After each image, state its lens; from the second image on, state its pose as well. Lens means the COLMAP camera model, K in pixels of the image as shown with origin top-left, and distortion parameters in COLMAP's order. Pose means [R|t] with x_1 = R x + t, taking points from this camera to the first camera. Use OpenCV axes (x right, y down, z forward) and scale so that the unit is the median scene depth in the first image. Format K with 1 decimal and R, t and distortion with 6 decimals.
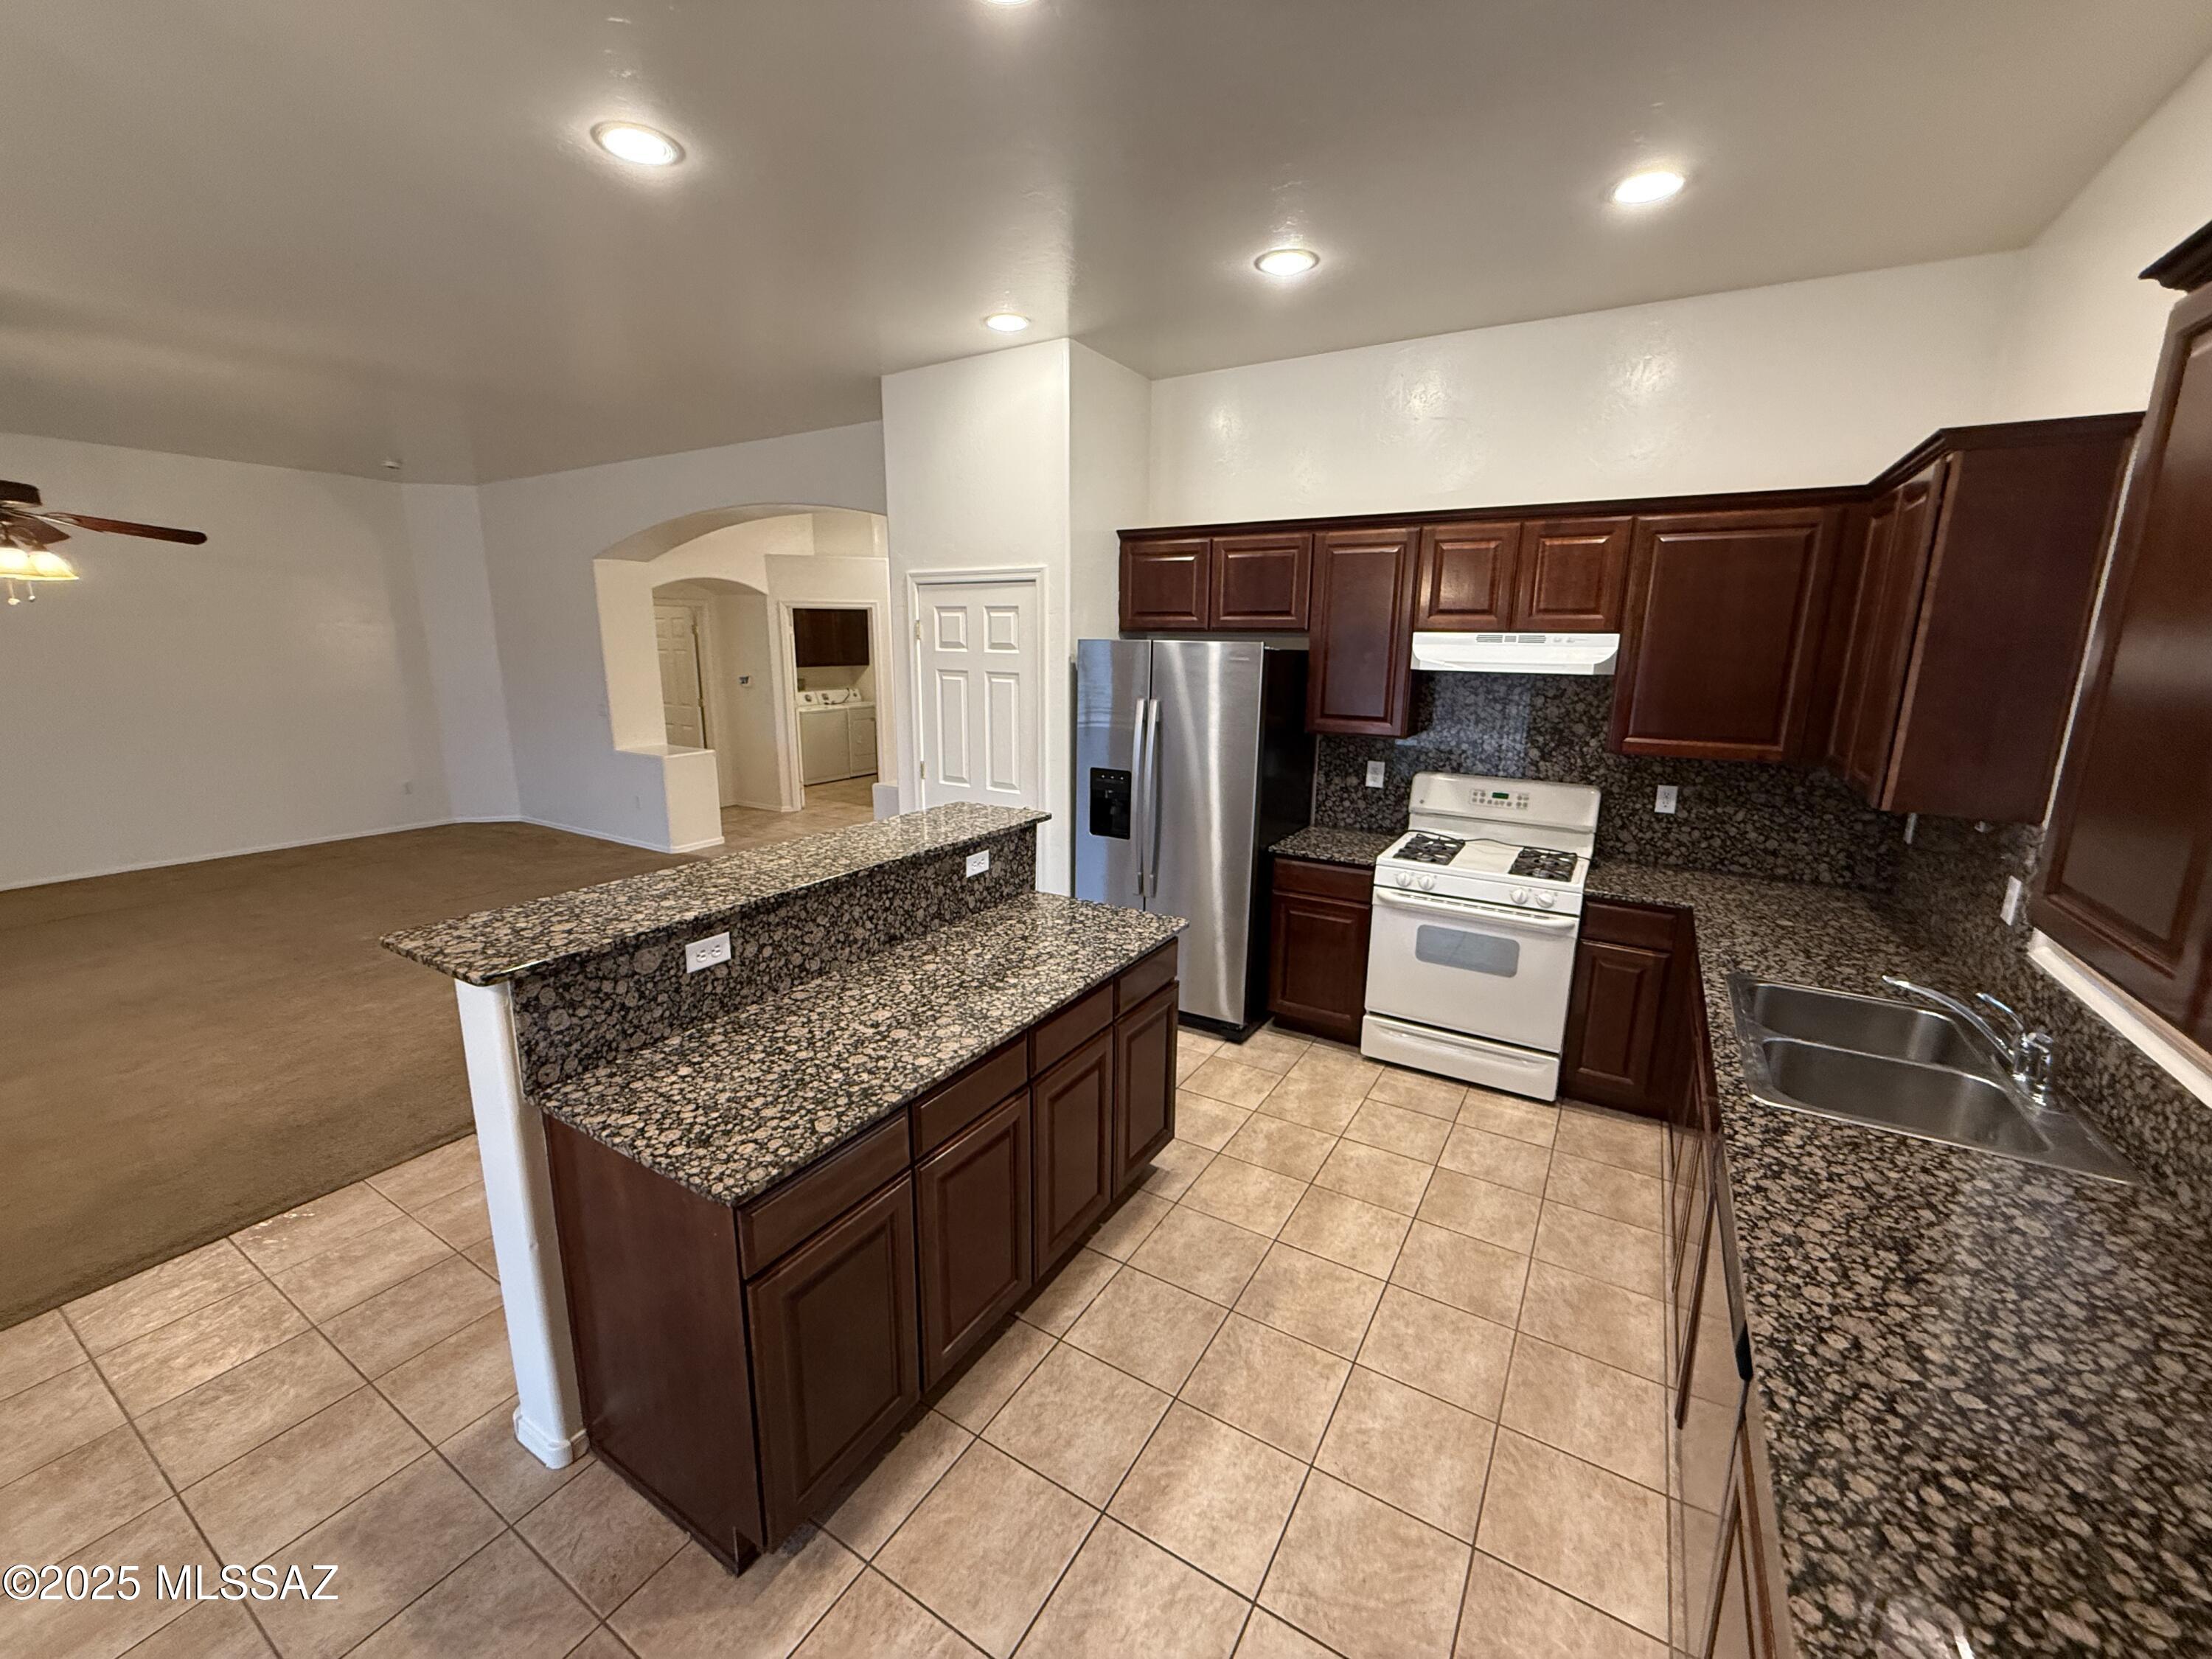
lens RADIAL K [[885.3, 0, 1099.6], [0, 885.3, 834.3], [0, 0, 1]] dist [-0.000676, 0.000811]
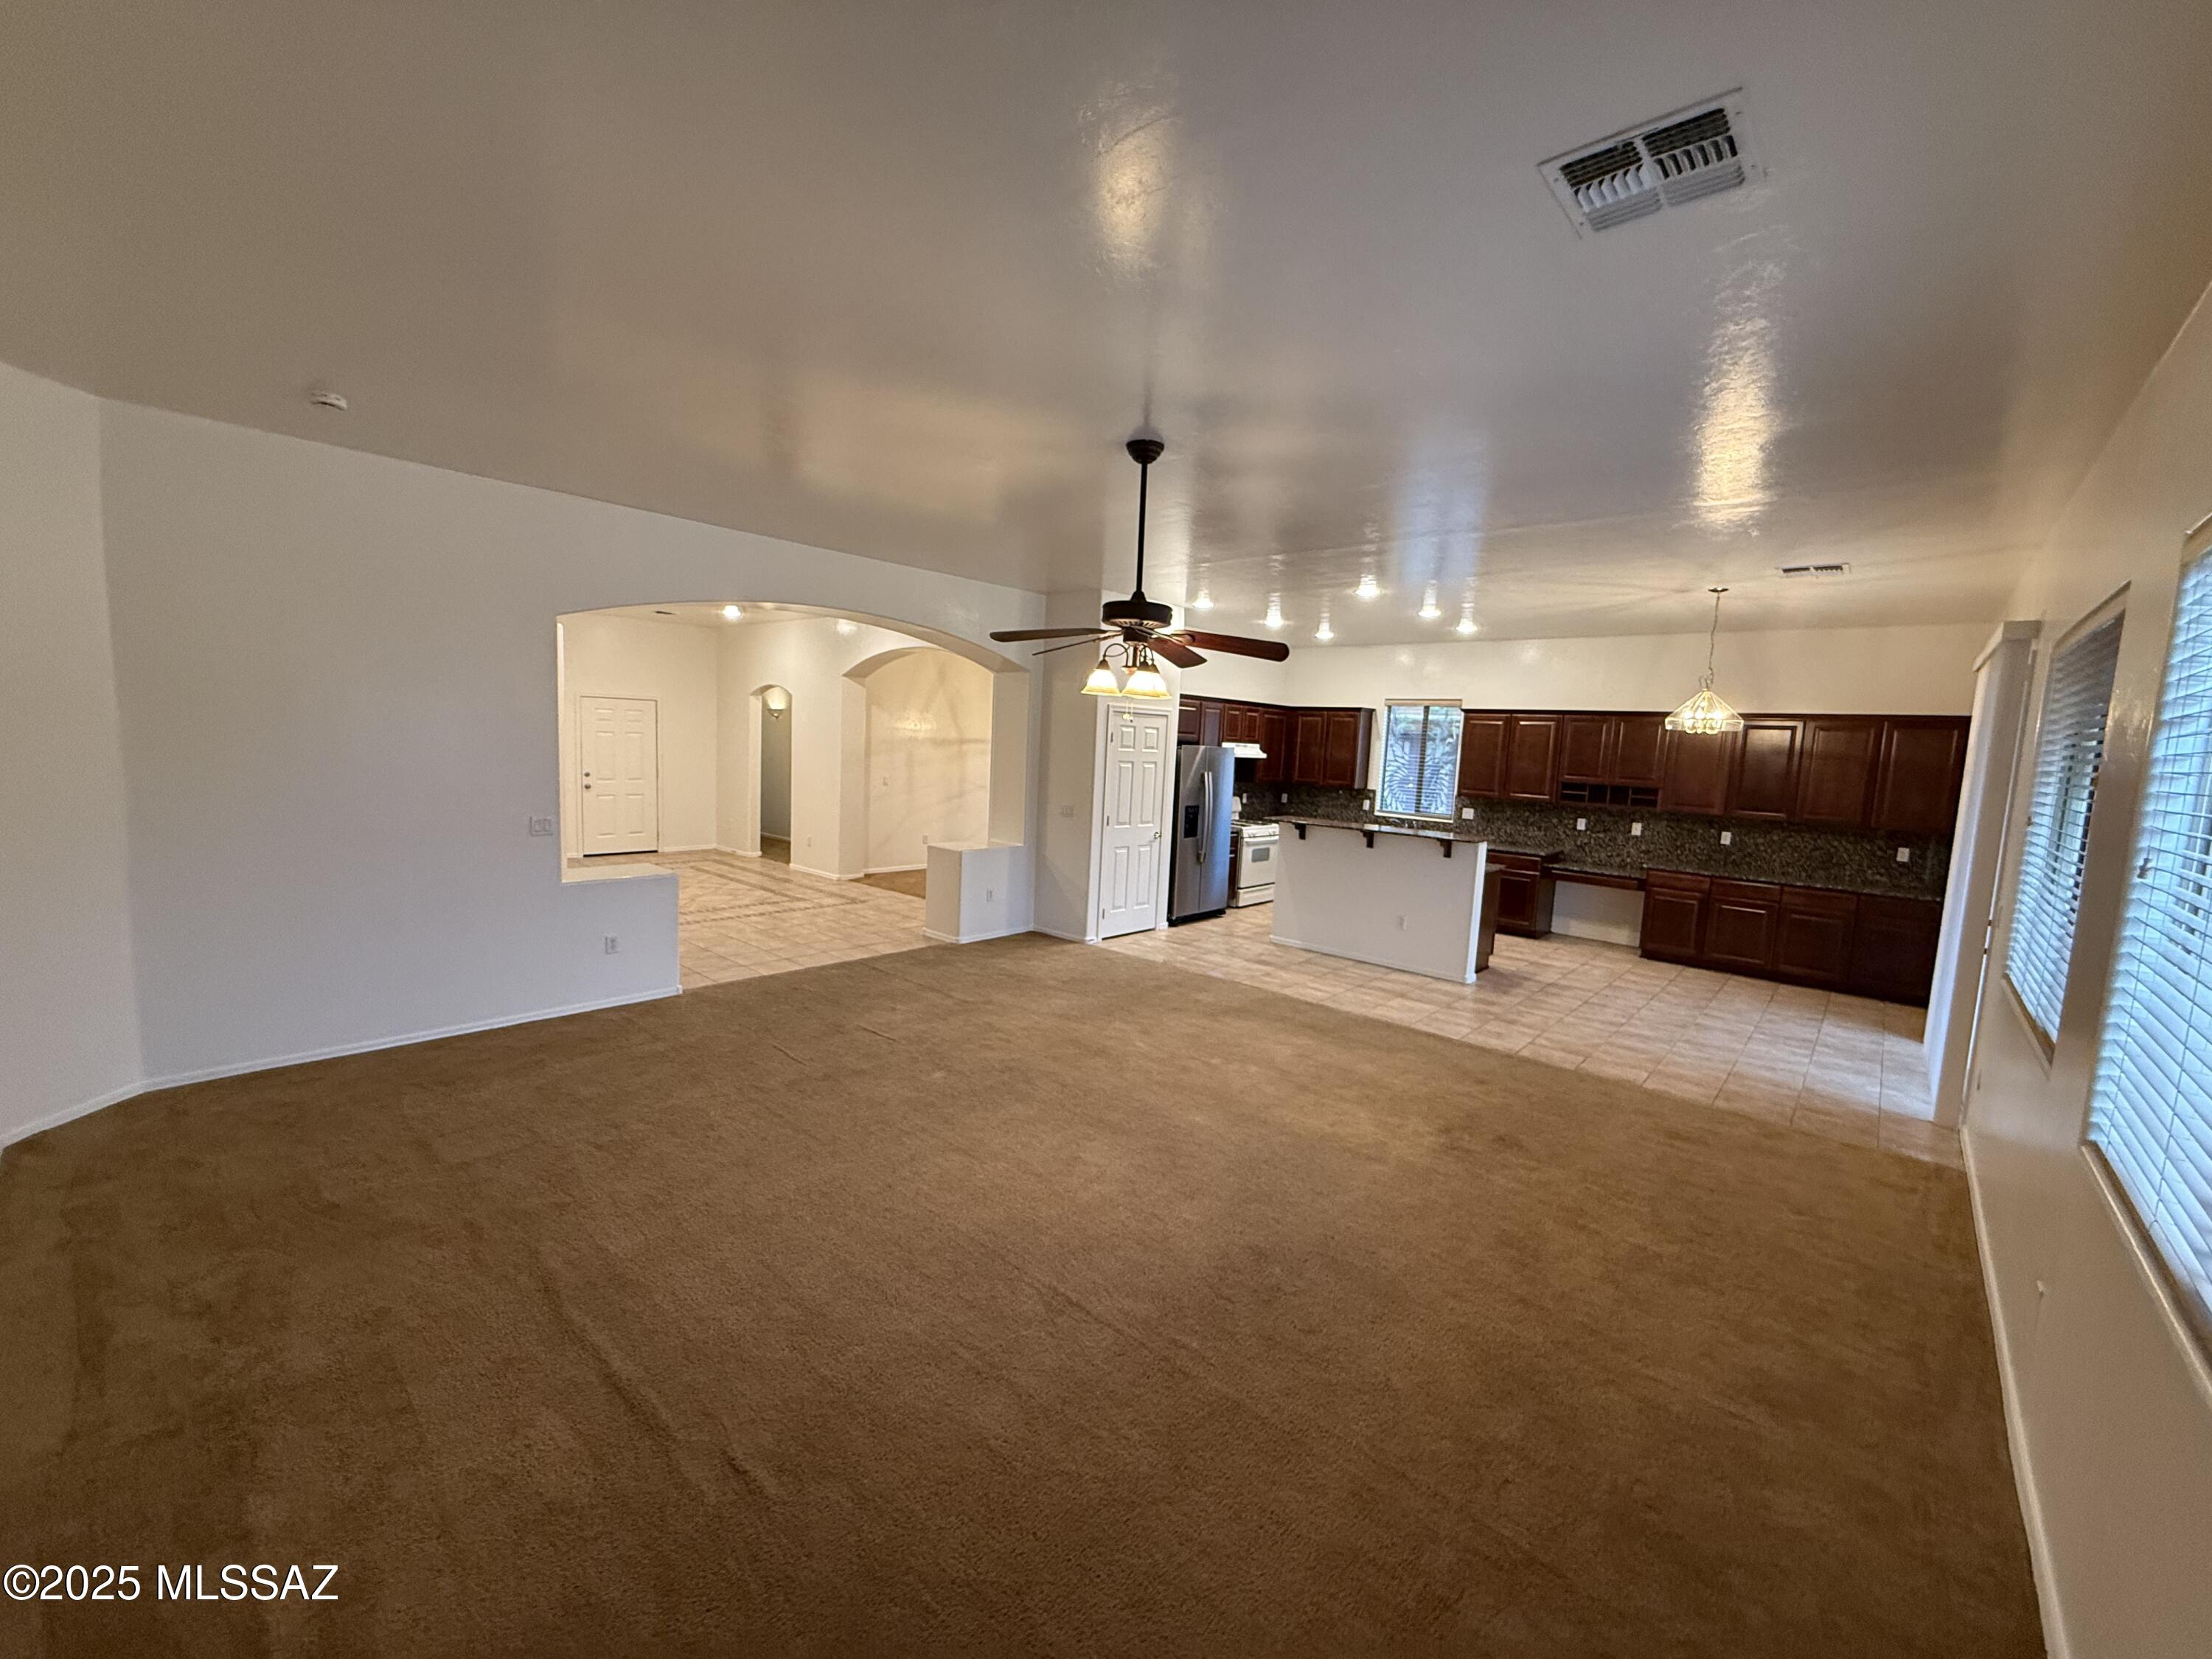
lens RADIAL K [[885.3, 0, 1099.1], [0, 885.3, 827.0], [0, 0, 1]] dist [-0.000676, 0.000811]
pose [[0.180066, -0.102903, 0.978257, -2.163378], [0.167899, 0.983134, 0.072511, -0.218944], [-0.969219, 0.151191, 0.194307, 0.835189]]
